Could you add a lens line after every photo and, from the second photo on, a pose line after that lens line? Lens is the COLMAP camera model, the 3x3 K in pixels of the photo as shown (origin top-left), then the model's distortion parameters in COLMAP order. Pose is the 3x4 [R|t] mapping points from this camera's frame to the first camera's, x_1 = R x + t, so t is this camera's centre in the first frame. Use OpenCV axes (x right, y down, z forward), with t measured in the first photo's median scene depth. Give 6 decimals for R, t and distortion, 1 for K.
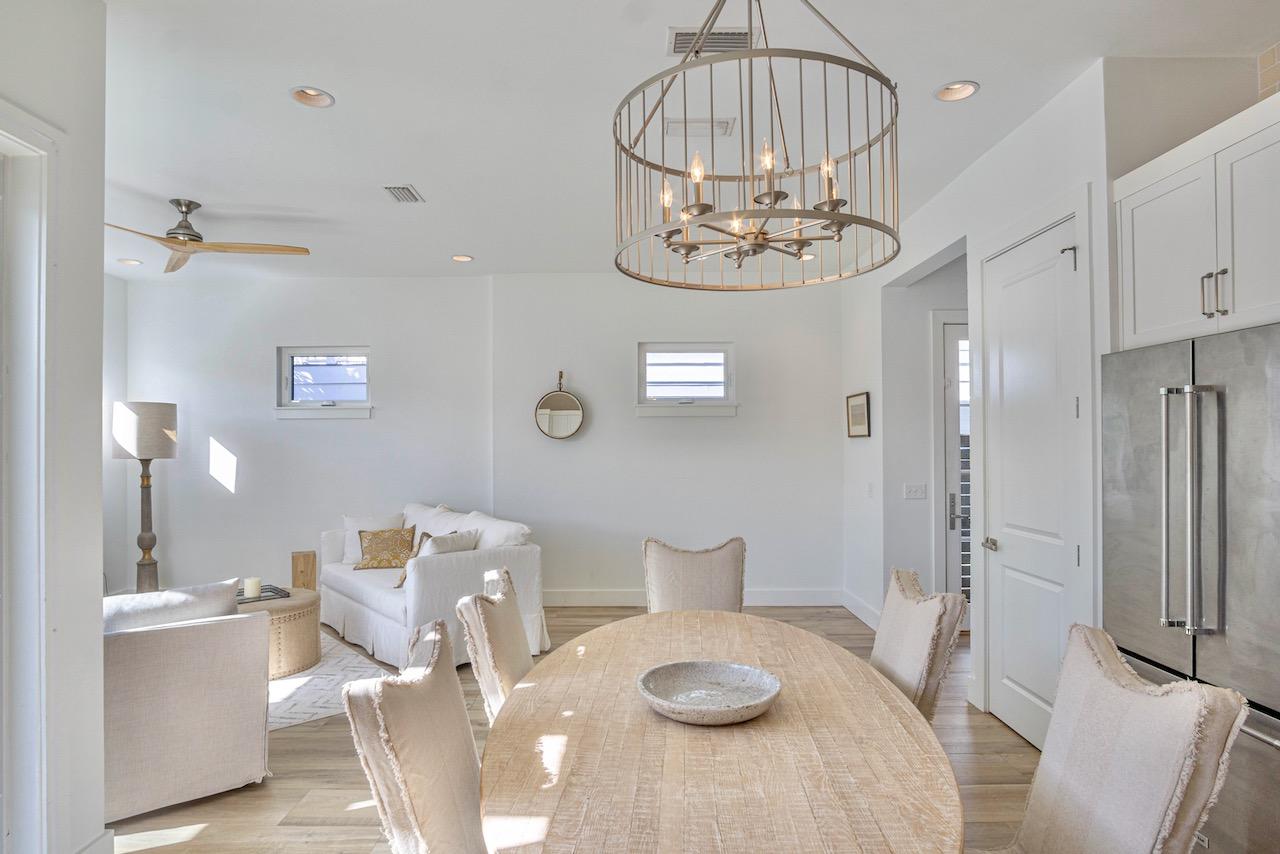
lens RADIAL K [[666.4, 0, 638.5], [0, 666.4, 435.5], [0, 0, 1]] dist [-0.024124, -0.000267]
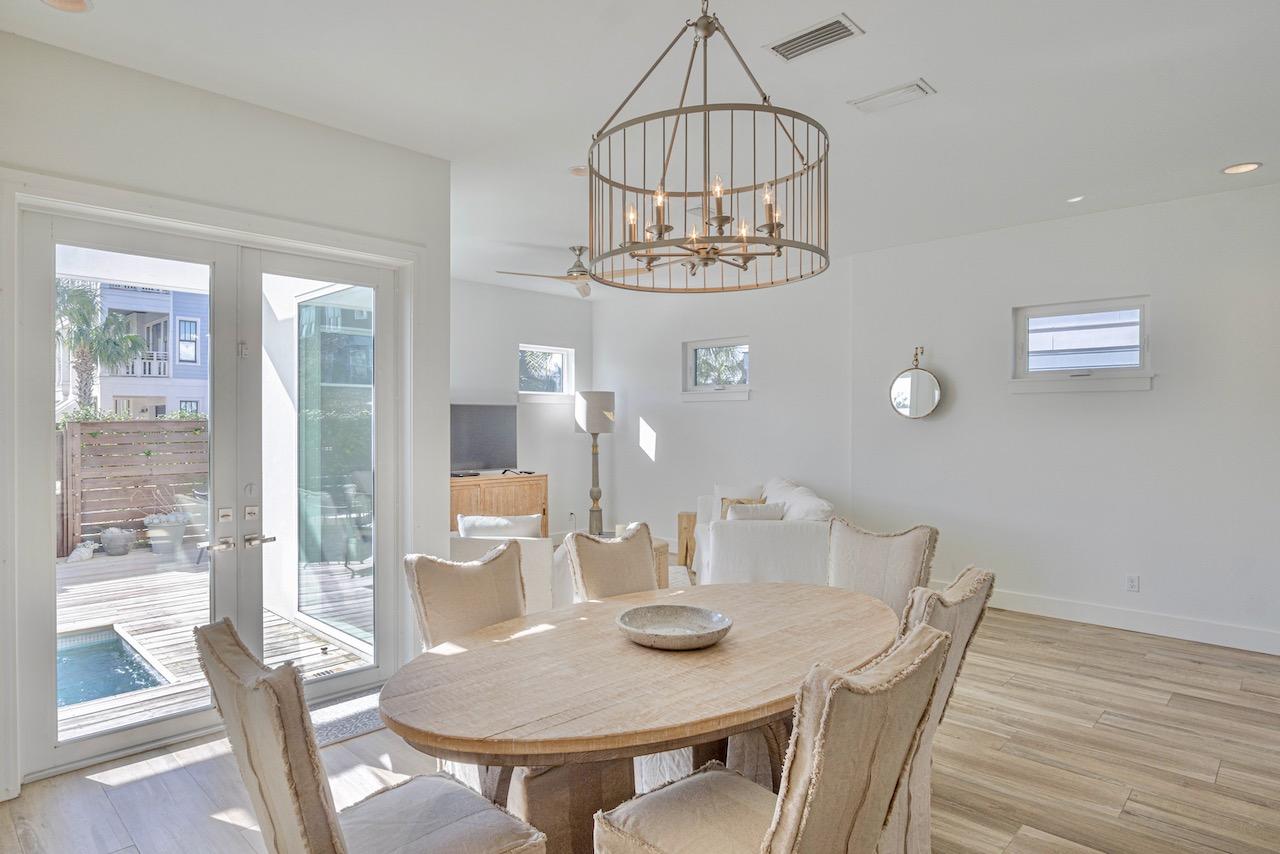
lens RADIAL K [[703.2, 0, 637.7], [0, 703.2, 422.1], [0, 0, 1]] dist [-0.030244, -0.000229]
pose [[0.728847, 0.004674, -0.684661, 0.308512], [0.003865, 0.999933, 0.010941, -0.002514], [0.684666, -0.010621, 0.728780, 0.003742]]
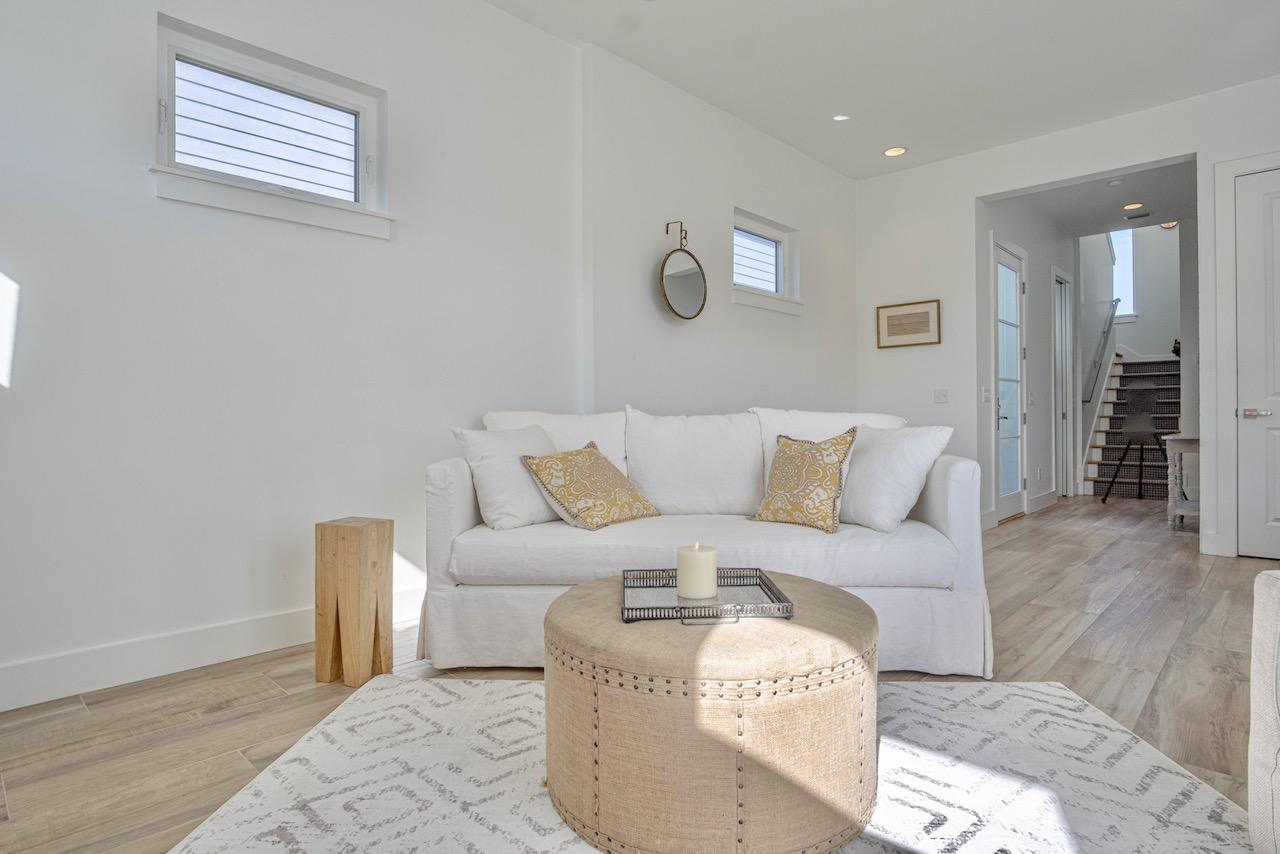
lens RADIAL K [[663.6, 0, 637.8], [0, 663.6, 407.5], [0, 0, 1]] dist [0.001683, 0.000233]
pose [[0.712919, 0.007362, 0.701207, -0.681064], [-0.007707, 0.999967, -0.002663, 0.103123], [-0.701204, -0.003505, 0.712952, 0.573902]]
